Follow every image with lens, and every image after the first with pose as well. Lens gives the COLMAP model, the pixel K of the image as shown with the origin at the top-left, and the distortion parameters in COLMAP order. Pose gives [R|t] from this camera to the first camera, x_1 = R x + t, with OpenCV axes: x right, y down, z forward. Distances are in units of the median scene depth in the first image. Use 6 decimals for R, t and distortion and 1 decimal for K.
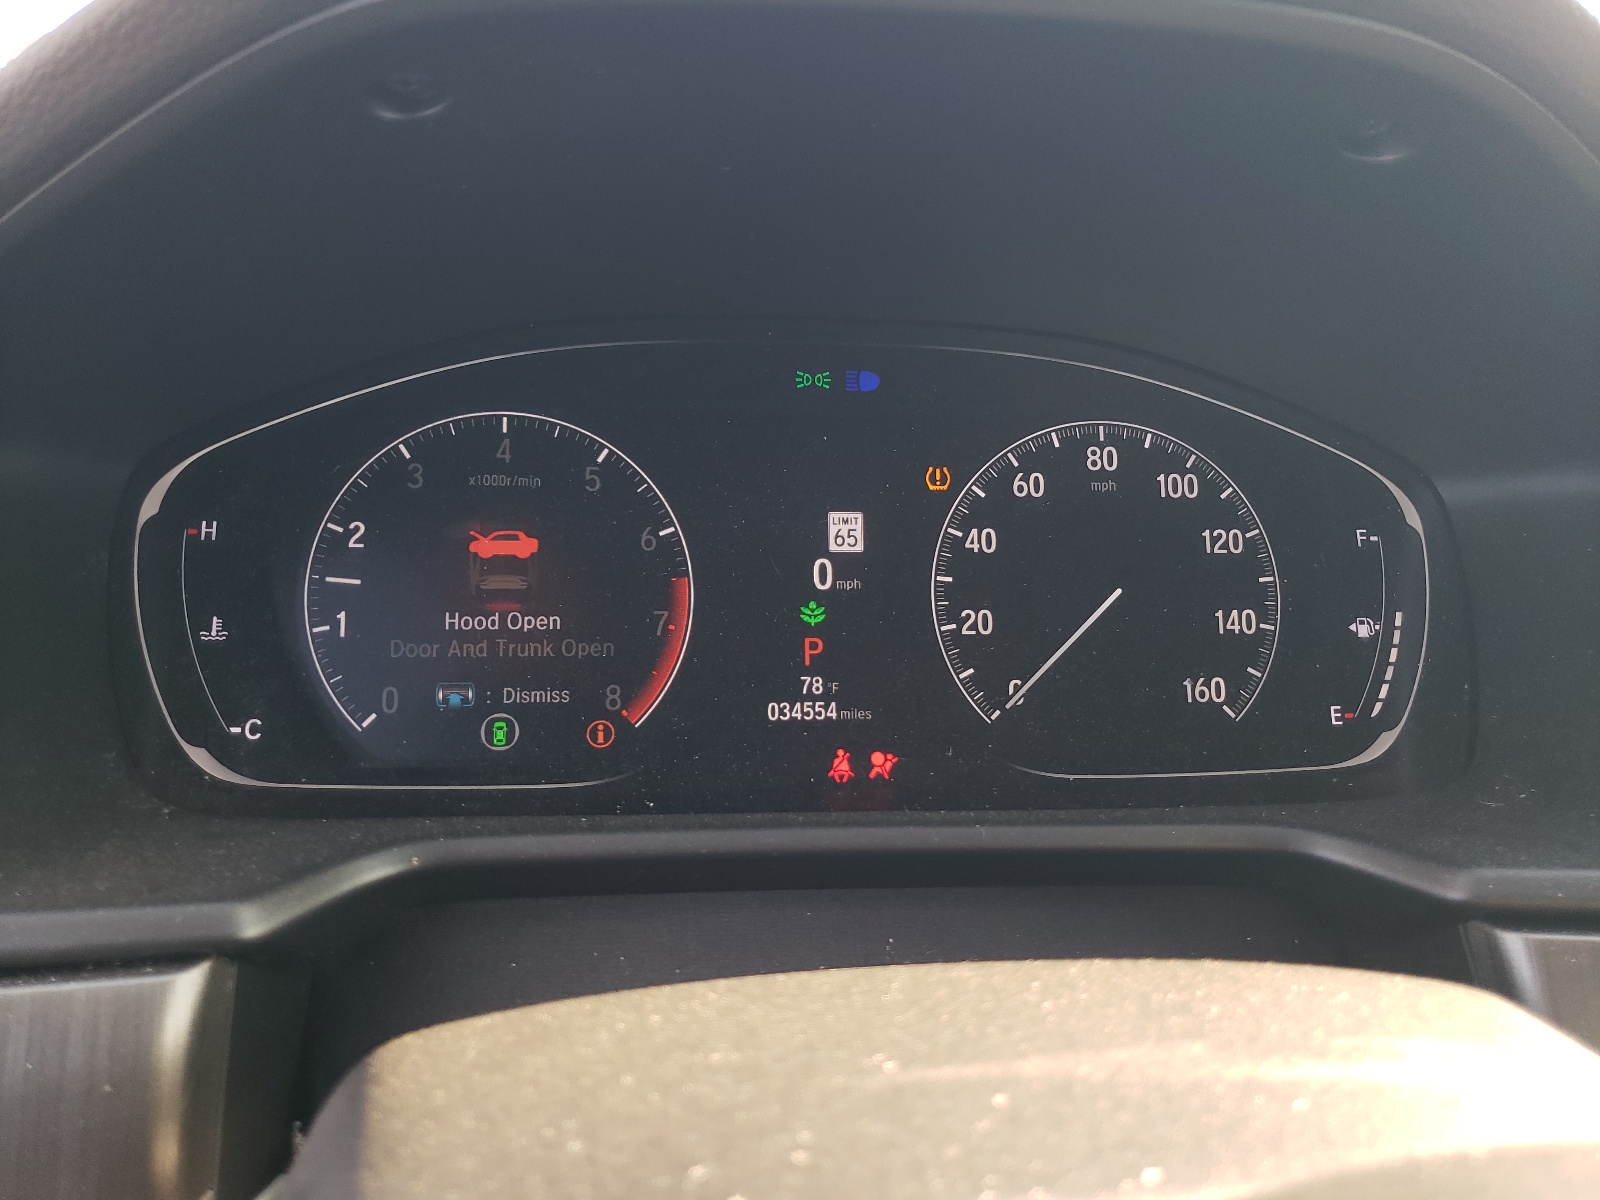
lens RADIAL K [[1300.2, 0, 797.4], [0, 1300.2, 599.8], [0, 0, 1]] dist [0.014002, -0.002831]
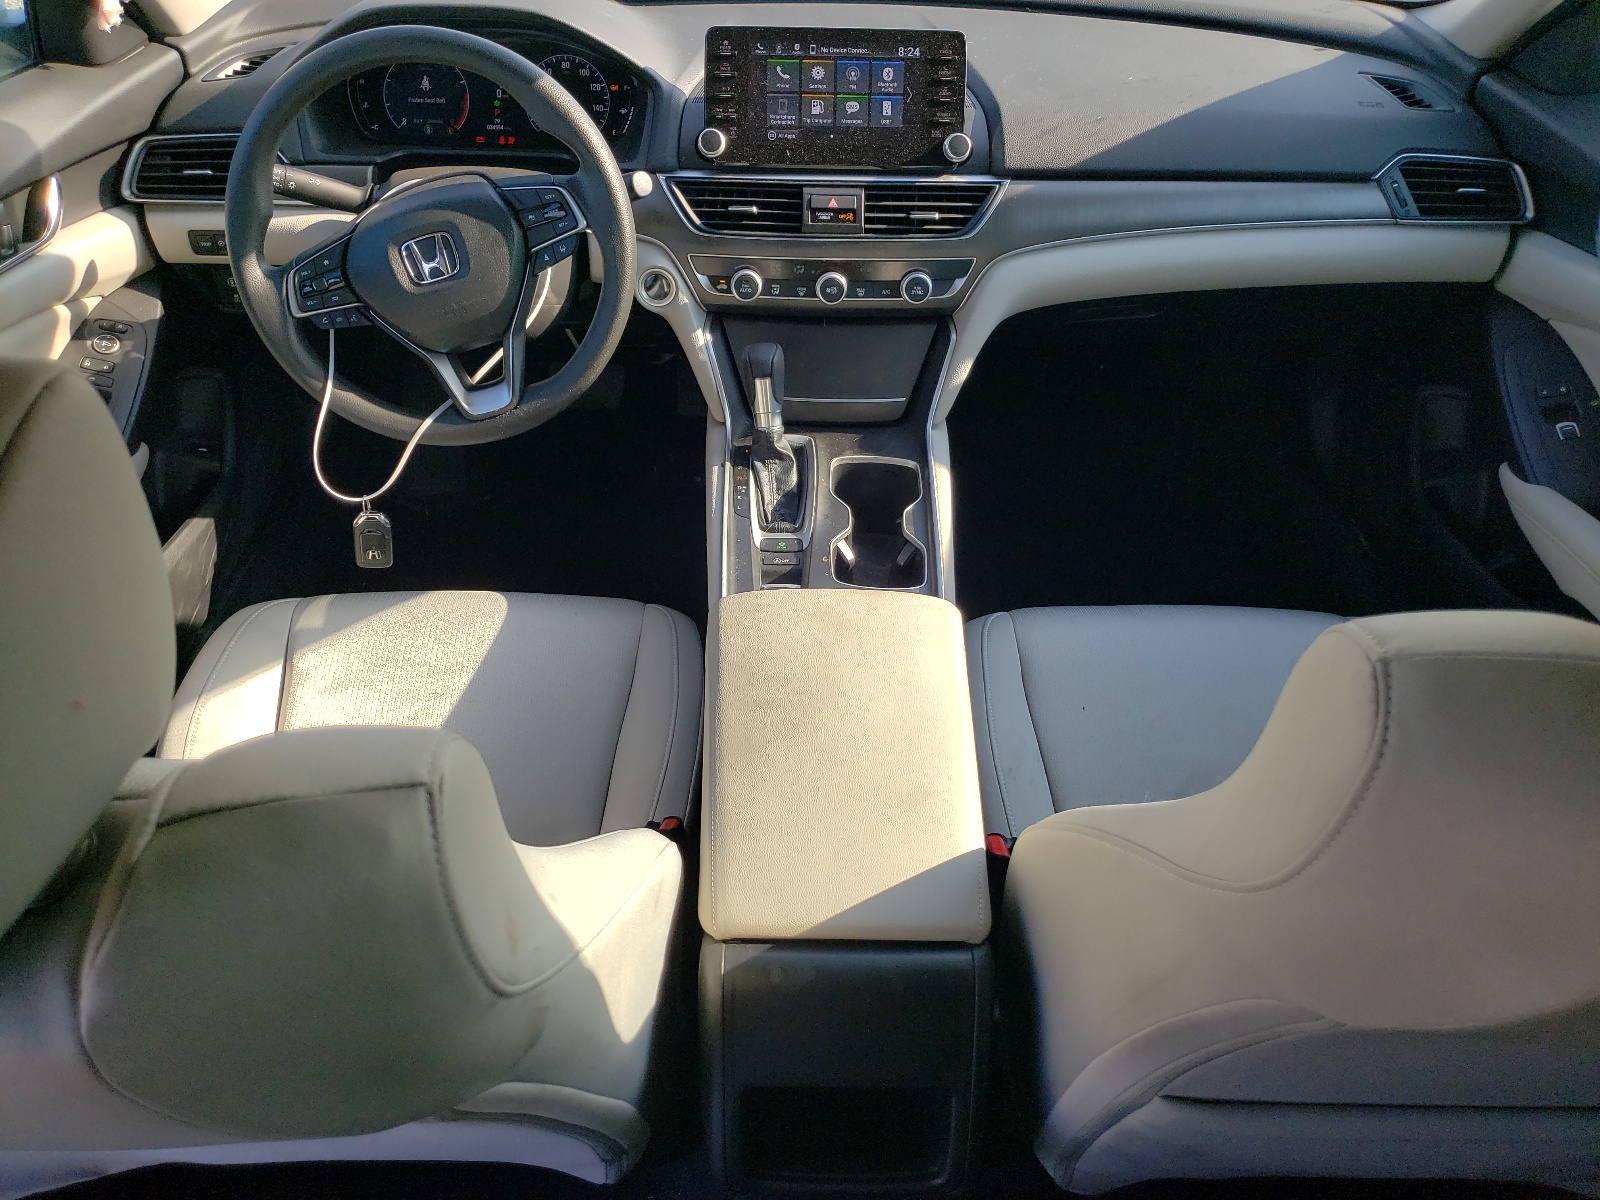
lens RADIAL K [[1300.2, 0, 801.2], [0, 1300.2, 597.0], [0, 0, 1]] dist [0.014002, -0.002831]
pose [[0.993579, 0.067343, -0.090912, 1.559155], [-0.020920, 0.899054, 0.437338, -0.440926], [0.111186, -0.432628, 0.894690, -3.570632]]
